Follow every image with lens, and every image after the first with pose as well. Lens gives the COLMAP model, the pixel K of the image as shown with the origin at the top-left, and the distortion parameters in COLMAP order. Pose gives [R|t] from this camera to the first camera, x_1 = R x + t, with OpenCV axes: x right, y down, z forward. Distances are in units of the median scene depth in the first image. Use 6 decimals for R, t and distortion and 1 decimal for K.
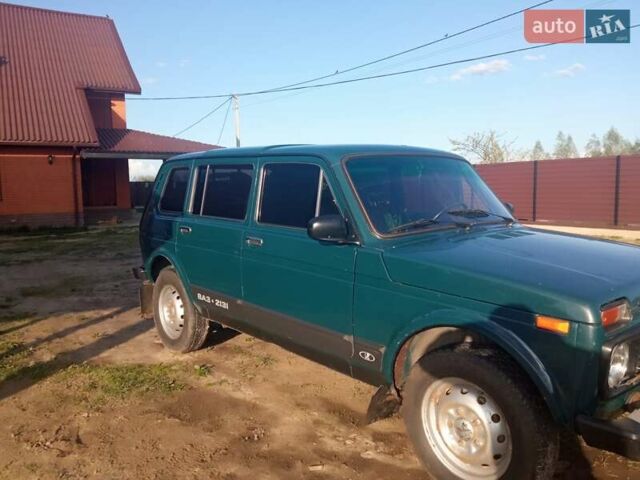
lens RADIAL K [[520.1, 0, 321.1], [0, 520.1, 232.2], [0, 0, 1]] dist [0.007027, -0.000119]
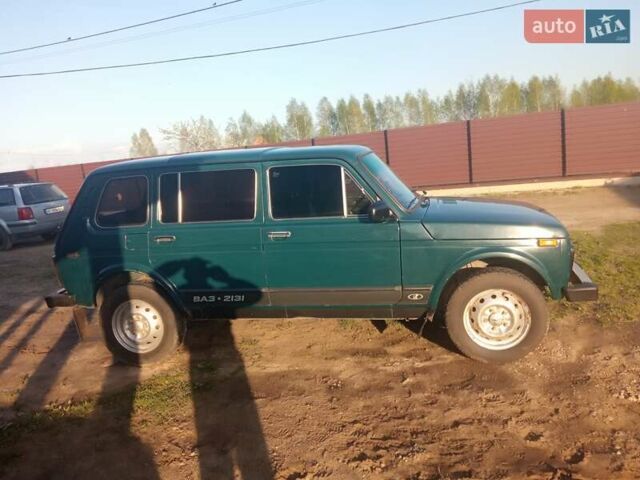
lens RADIAL K [[508.5, 0, 331.1], [0, 508.5, 240.0], [0, 0, 1]] dist [0.004043, -0.007422]
pose [[0.786975, -0.164179, 0.594740, -0.690504], [0.136300, 0.986392, 0.091940, -0.057345], [-0.601741, 0.008708, 0.798644, 0.019138]]
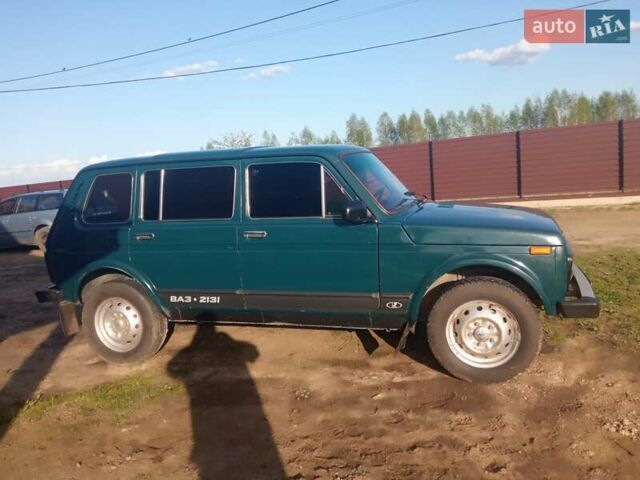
lens RADIAL K [[508.5, 0, 331.1], [0, 508.5, 240.0], [0, 0, 1]] dist [0.004043, -0.007422]
pose [[0.853223, -0.124643, 0.506433, -0.521712], [0.115144, 0.992081, 0.050179, -0.006013], [-0.508677, 0.015499, 0.860818, -0.021762]]
